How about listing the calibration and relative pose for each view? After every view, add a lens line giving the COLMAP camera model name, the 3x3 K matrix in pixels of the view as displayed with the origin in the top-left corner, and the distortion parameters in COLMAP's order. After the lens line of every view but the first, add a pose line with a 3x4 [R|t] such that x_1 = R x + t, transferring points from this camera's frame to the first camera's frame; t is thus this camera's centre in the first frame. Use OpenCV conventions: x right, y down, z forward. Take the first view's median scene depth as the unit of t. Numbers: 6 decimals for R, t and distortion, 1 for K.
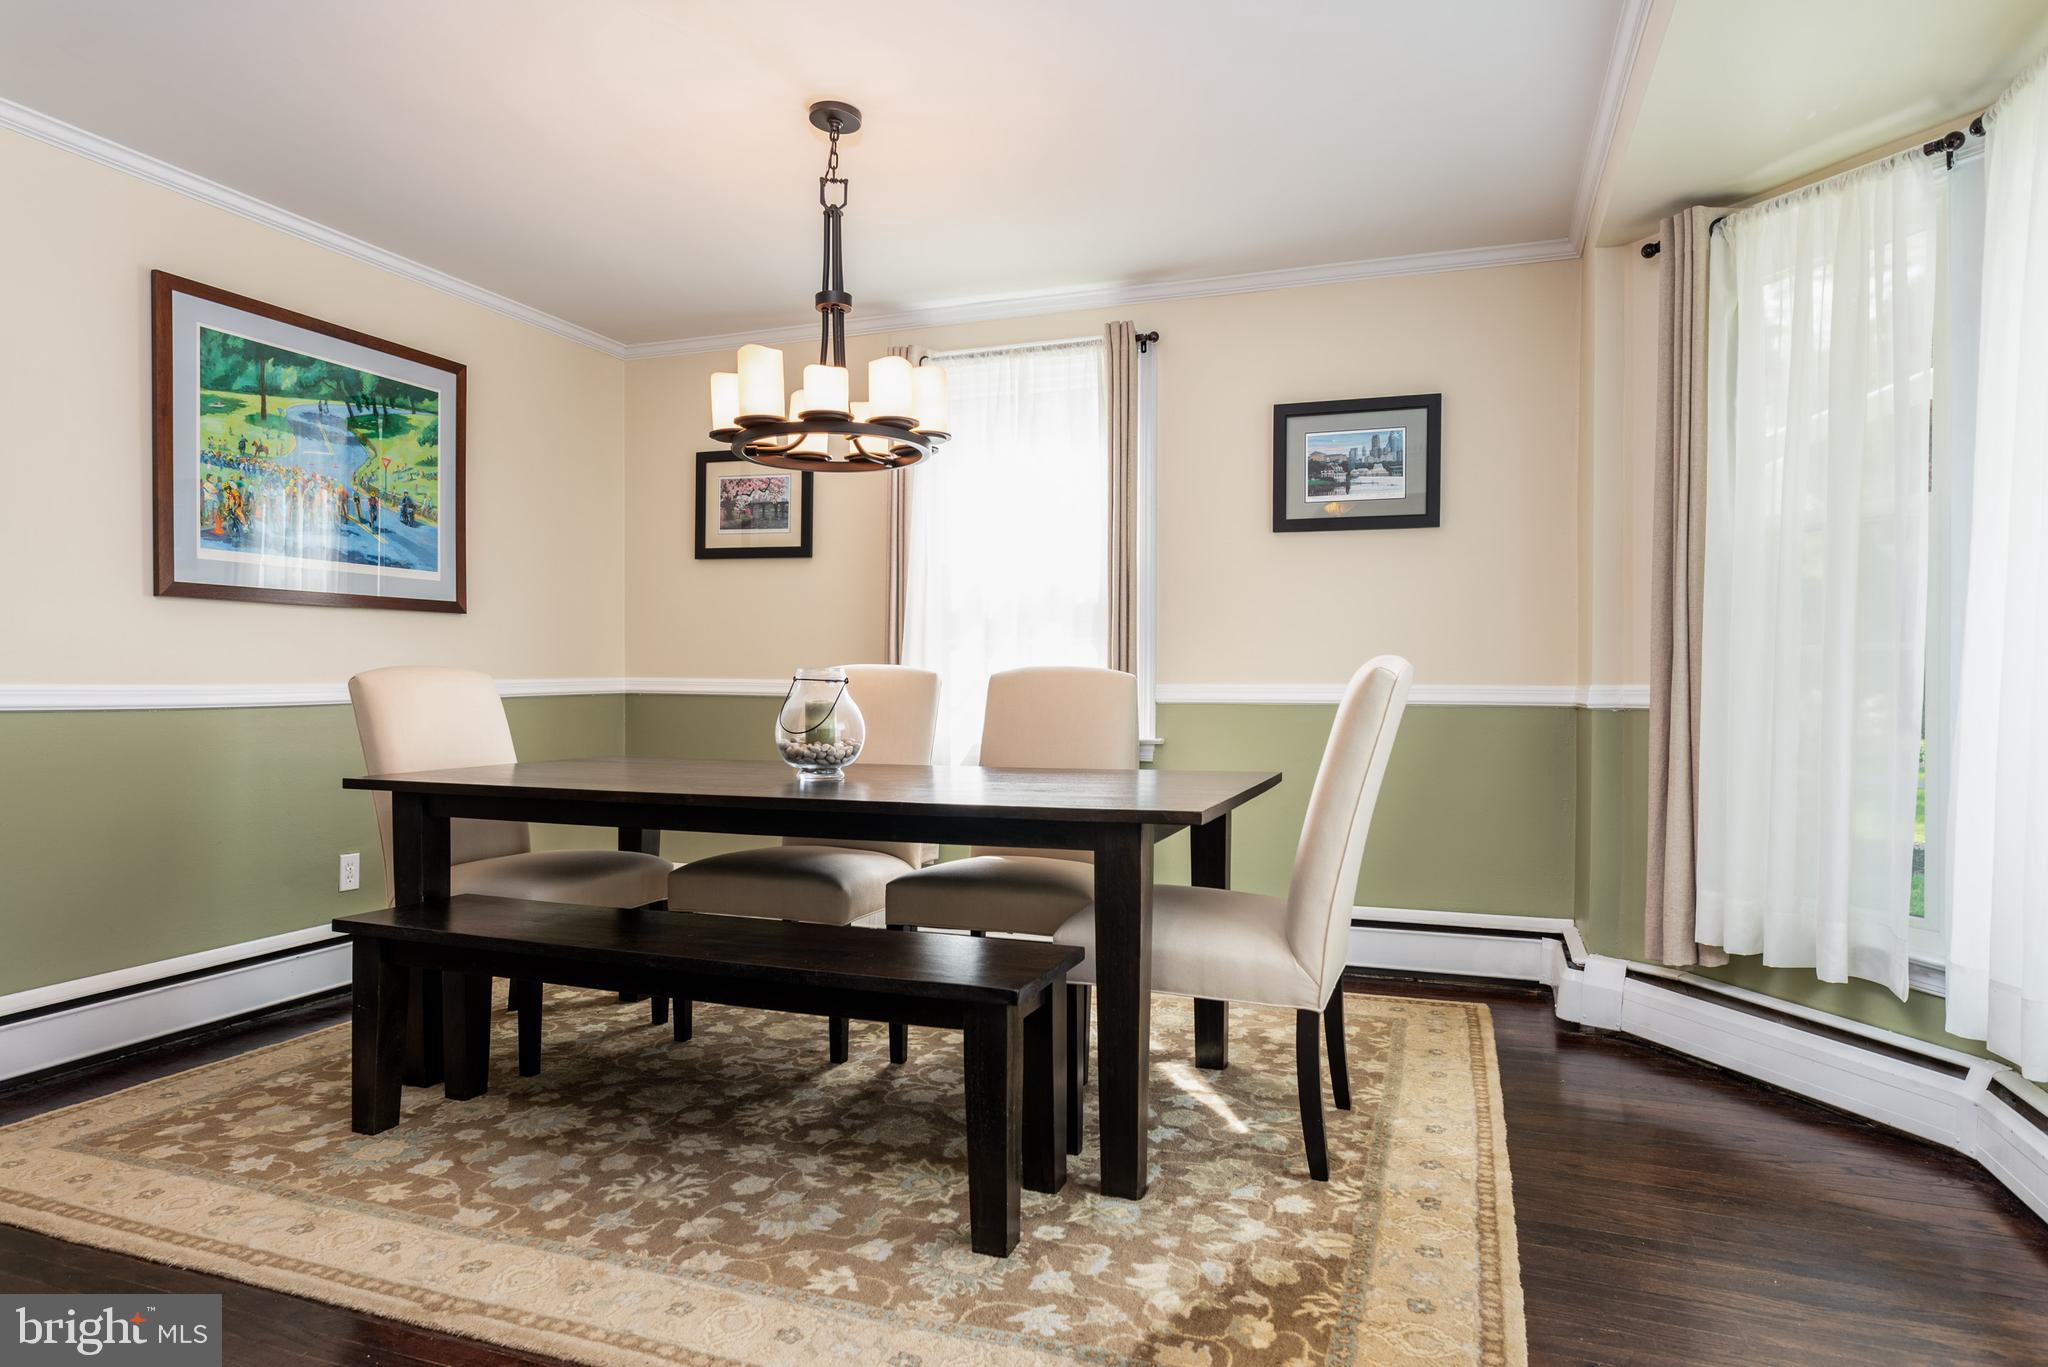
lens RADIAL K [[1183.6, 0, 1025.6], [0, 1183.6, 689.4], [0, 0, 1]] dist [0.000881, -0.002877]
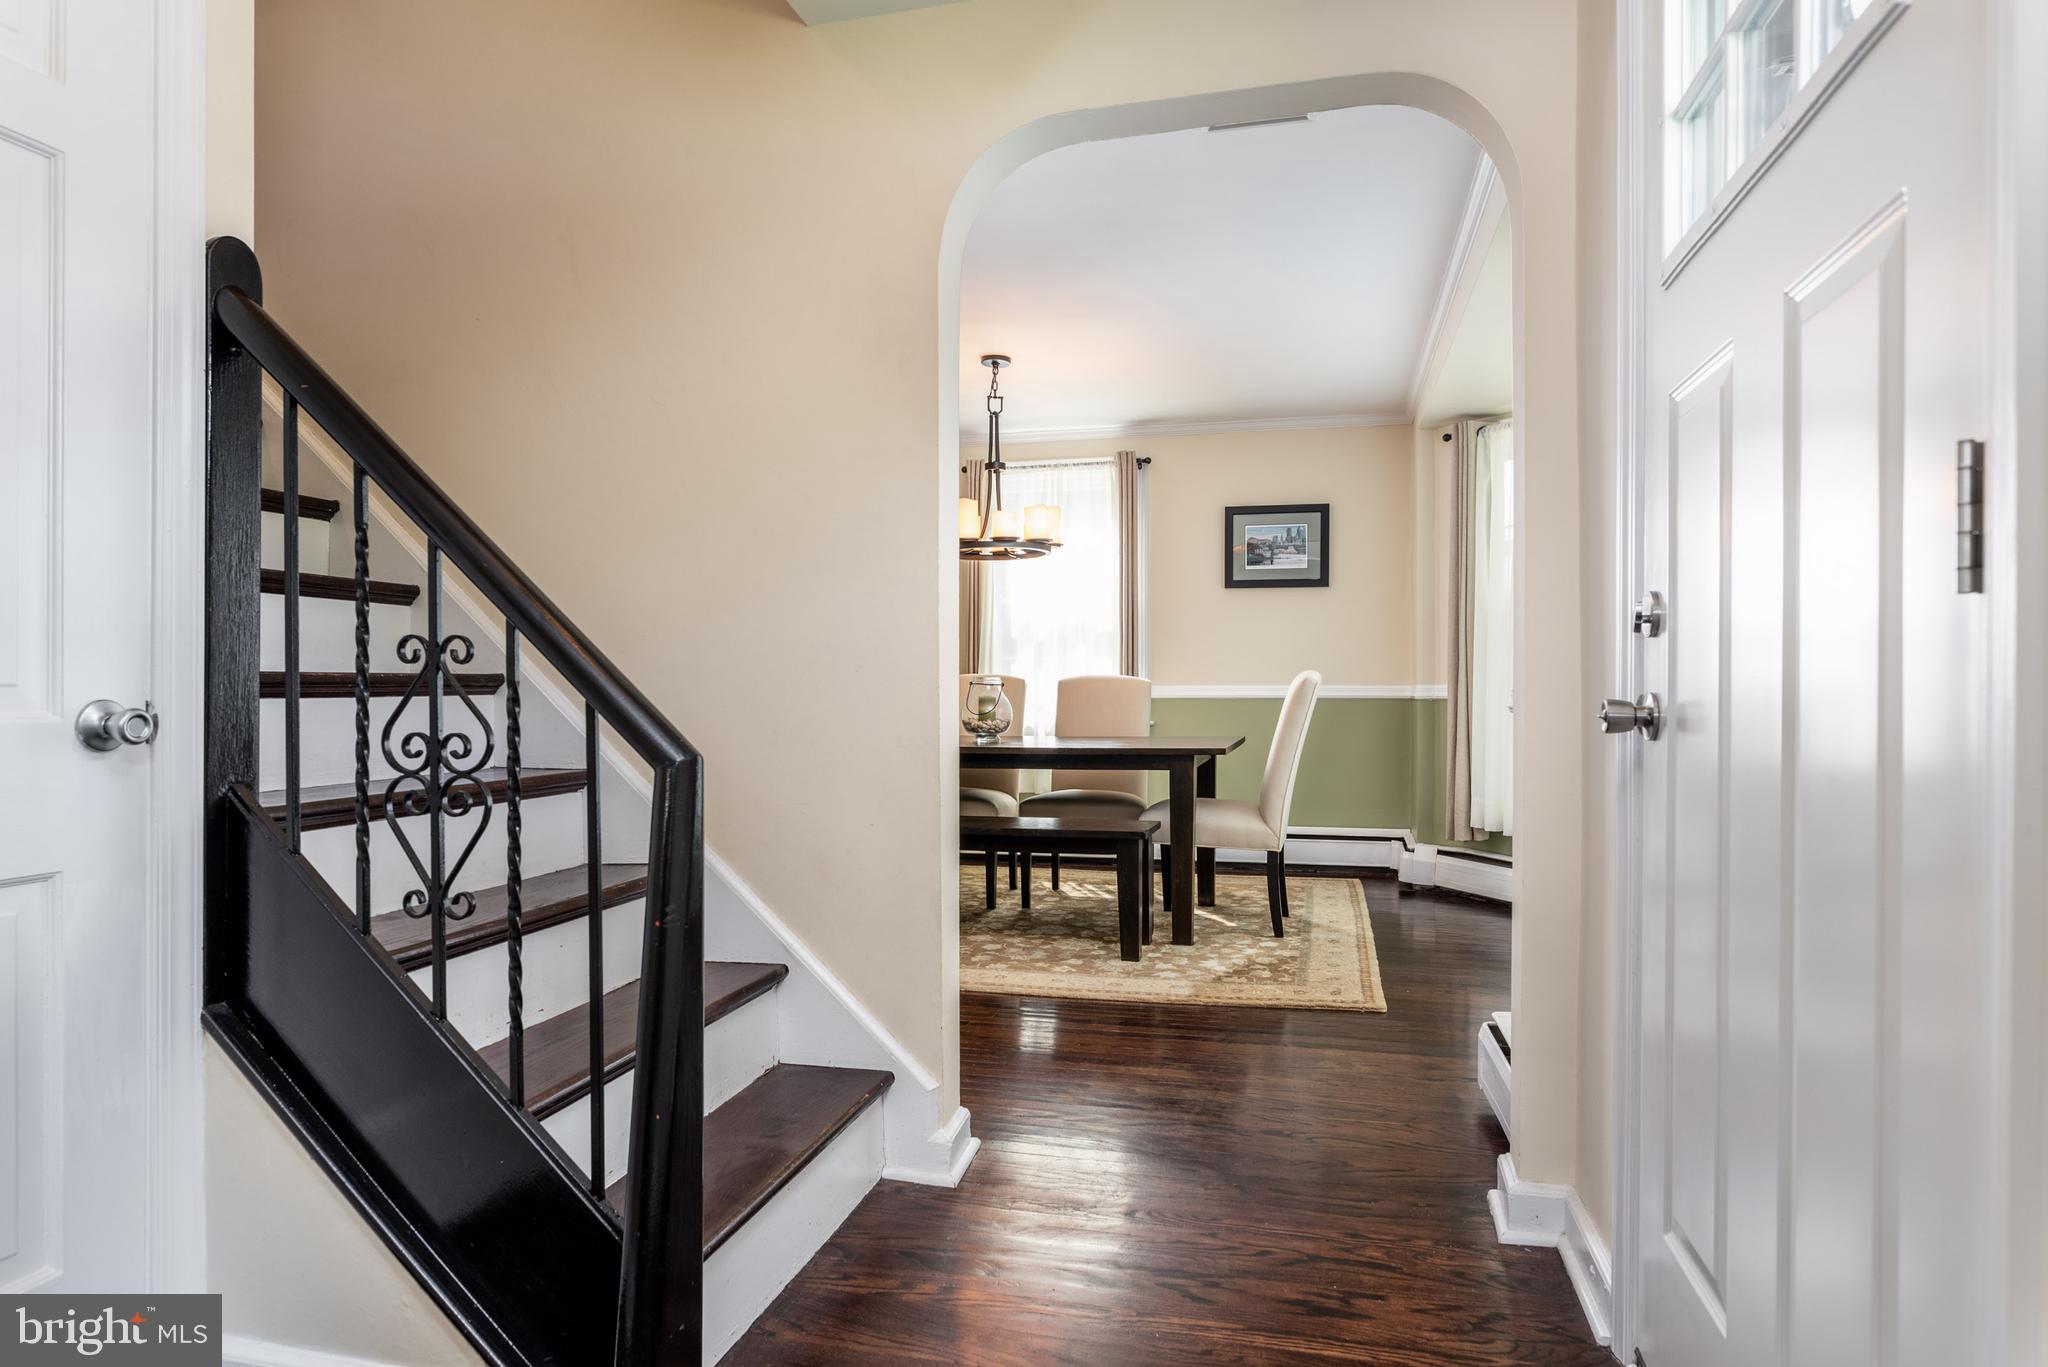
lens RADIAL K [[1183.6, 0, 1025.5], [0, 1183.6, 680.1], [0, 0, 1]] dist [0.000881, -0.002877]
pose [[0.994736, -0.002647, 0.102439, -0.261632], [0.003424, 0.999967, -0.007414, -0.000439], [-0.102416, 0.007726, 0.994712, -0.646574]]
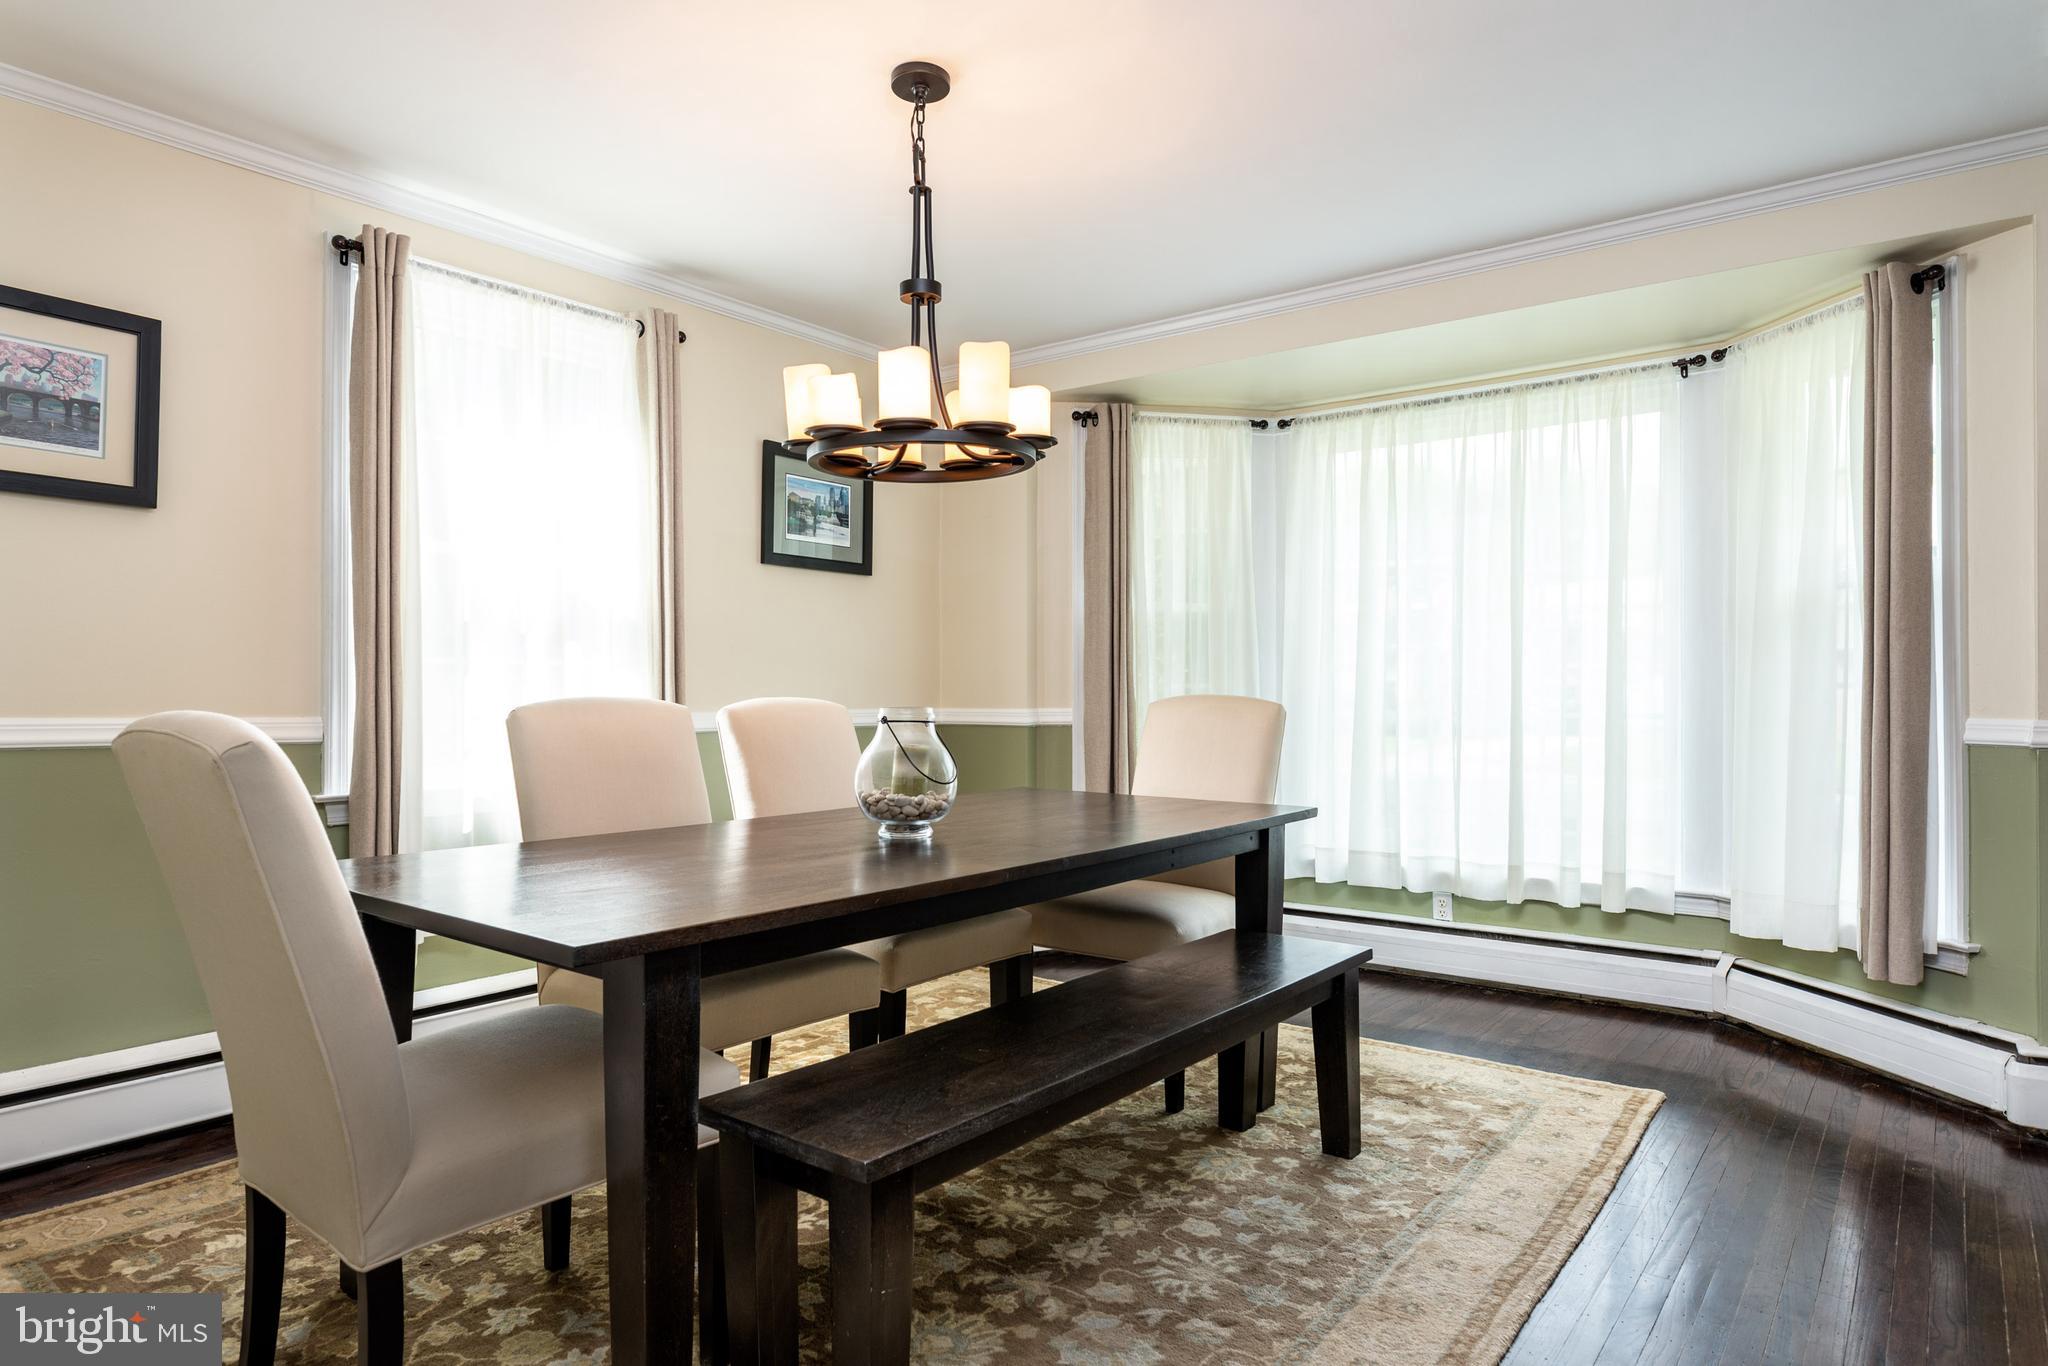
lens RADIAL K [[1183.6, 0, 1016.5], [0, 1183.6, 690.3], [0, 0, 1]] dist [0.000881, -0.002877]
pose [[0.307730, -0.003696, 0.951466, -0.860574], [0.004762, 0.999986, 0.002344, -0.029211], [-0.951462, 0.003810, 0.307743, 0.582652]]
